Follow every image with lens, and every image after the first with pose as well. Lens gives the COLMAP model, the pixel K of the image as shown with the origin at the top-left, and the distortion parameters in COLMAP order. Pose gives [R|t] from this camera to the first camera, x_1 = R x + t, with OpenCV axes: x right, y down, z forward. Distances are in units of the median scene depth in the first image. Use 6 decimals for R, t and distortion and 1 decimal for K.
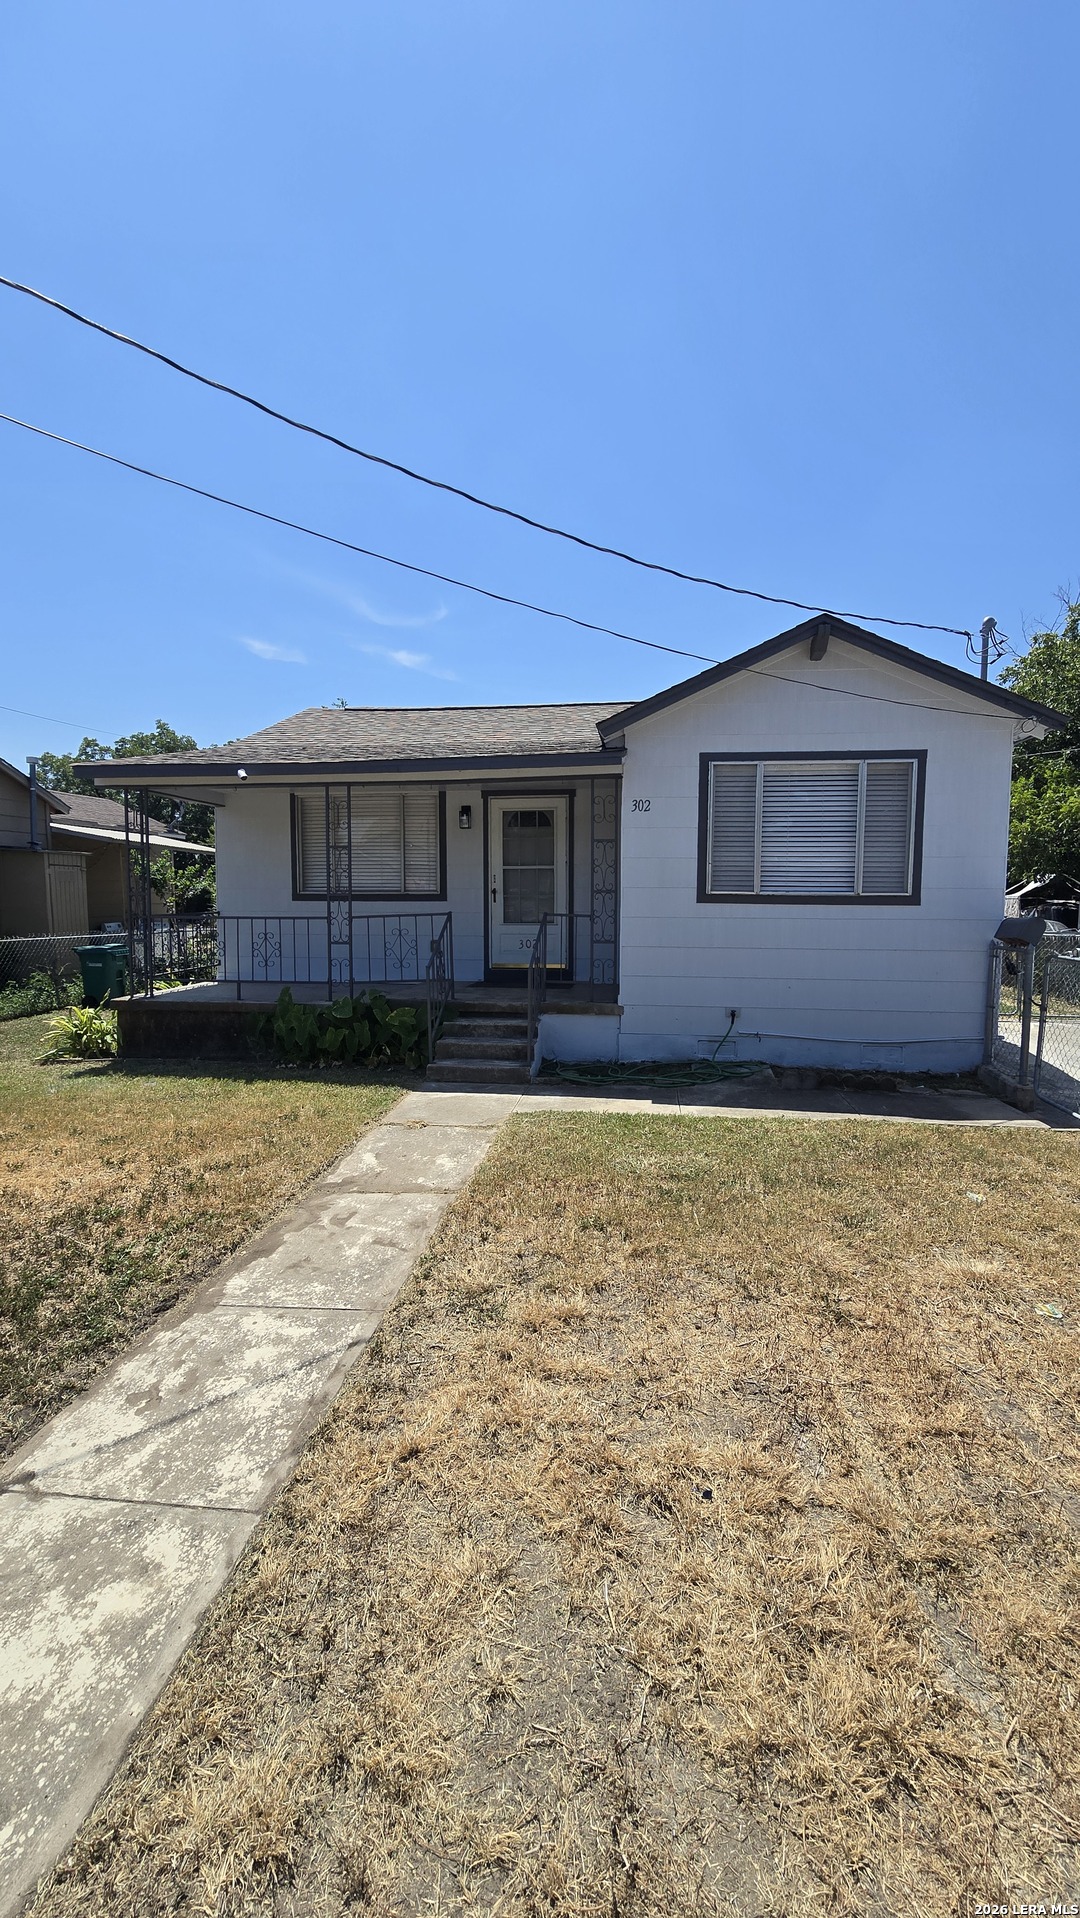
lens RADIAL K [[800.1, 0, 540.0], [0, 800.1, 965.5], [0, 0, 1]] dist [-0.000032, -0.000010]
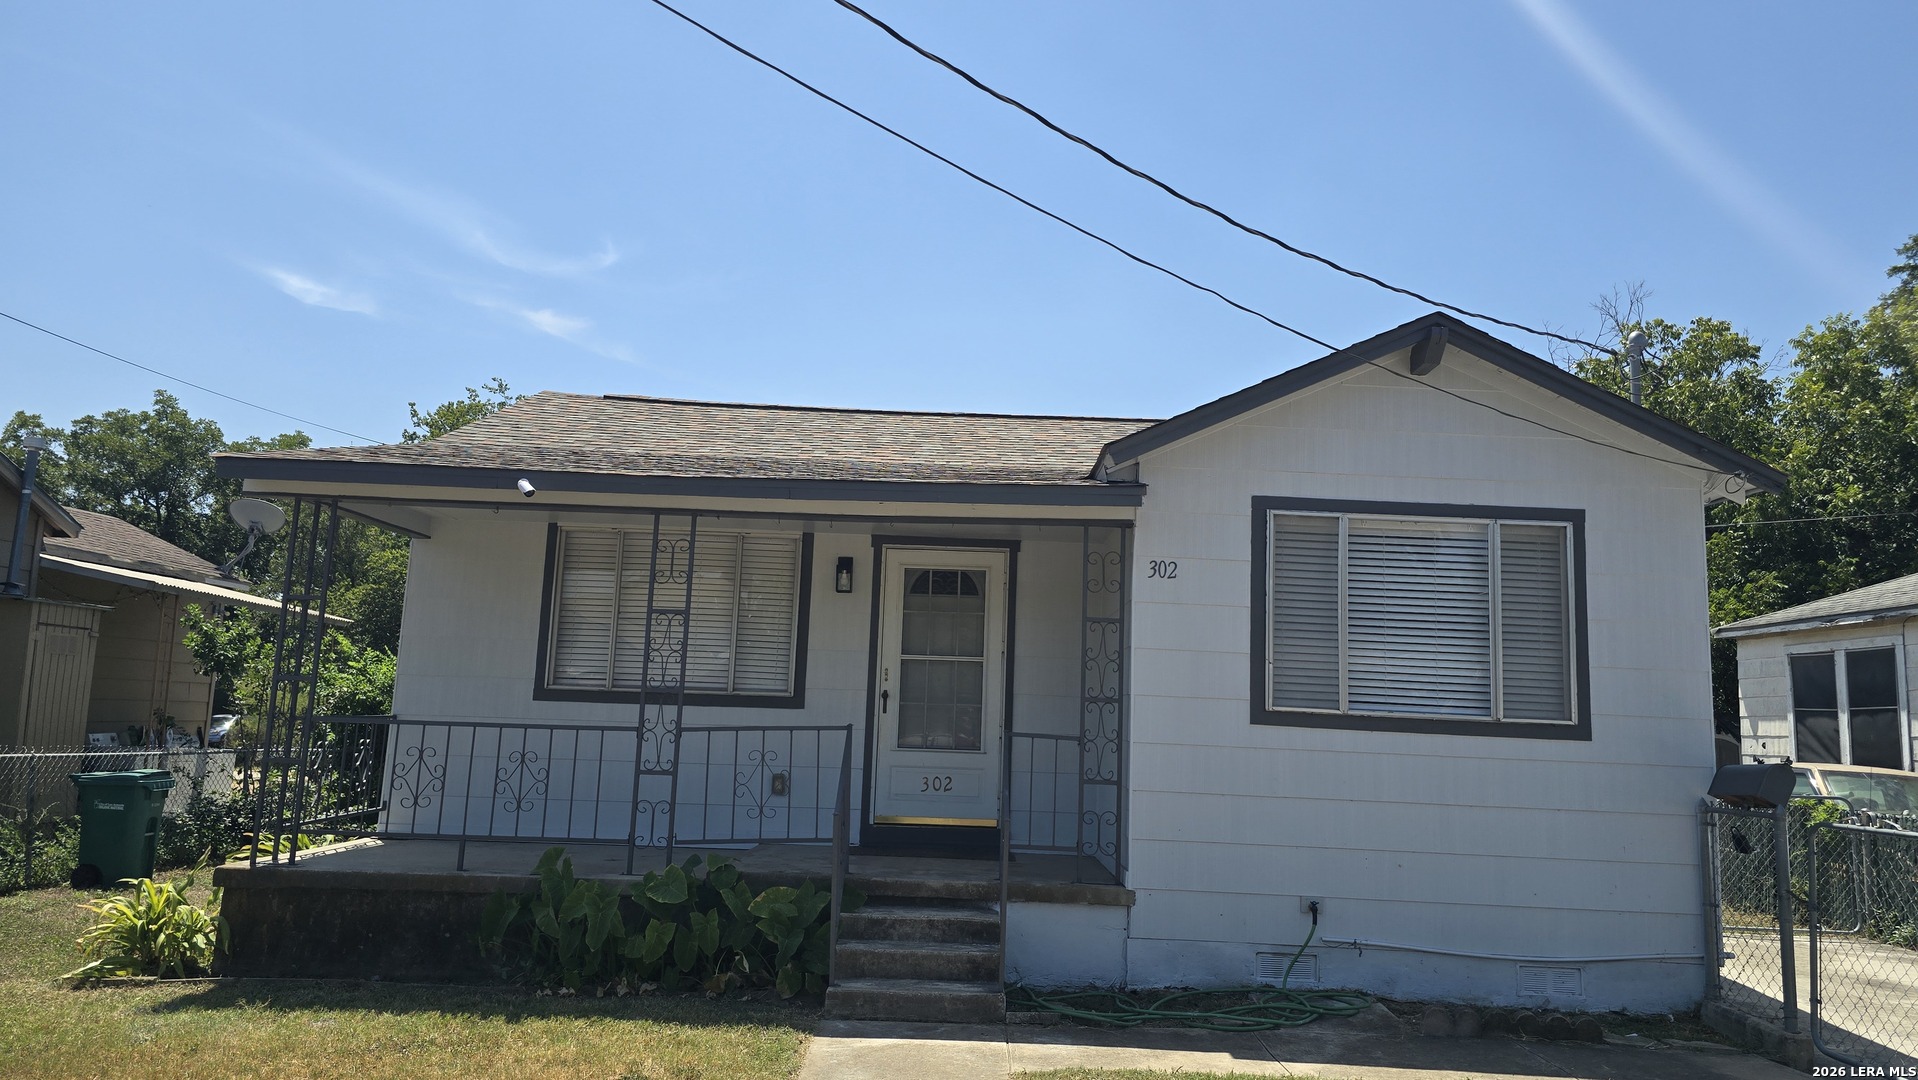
lens RADIAL K [[1313.9, 0, 962.0], [0, 1313.9, 533.7], [0, 0, 1]] dist [0.037723, -0.018049]
pose [[0.990399, 0.052900, 0.127713, -0.167092], [-0.023069, 0.974175, -0.224614, 0.013782], [-0.136297, 0.219511, 0.966042, -0.010807]]
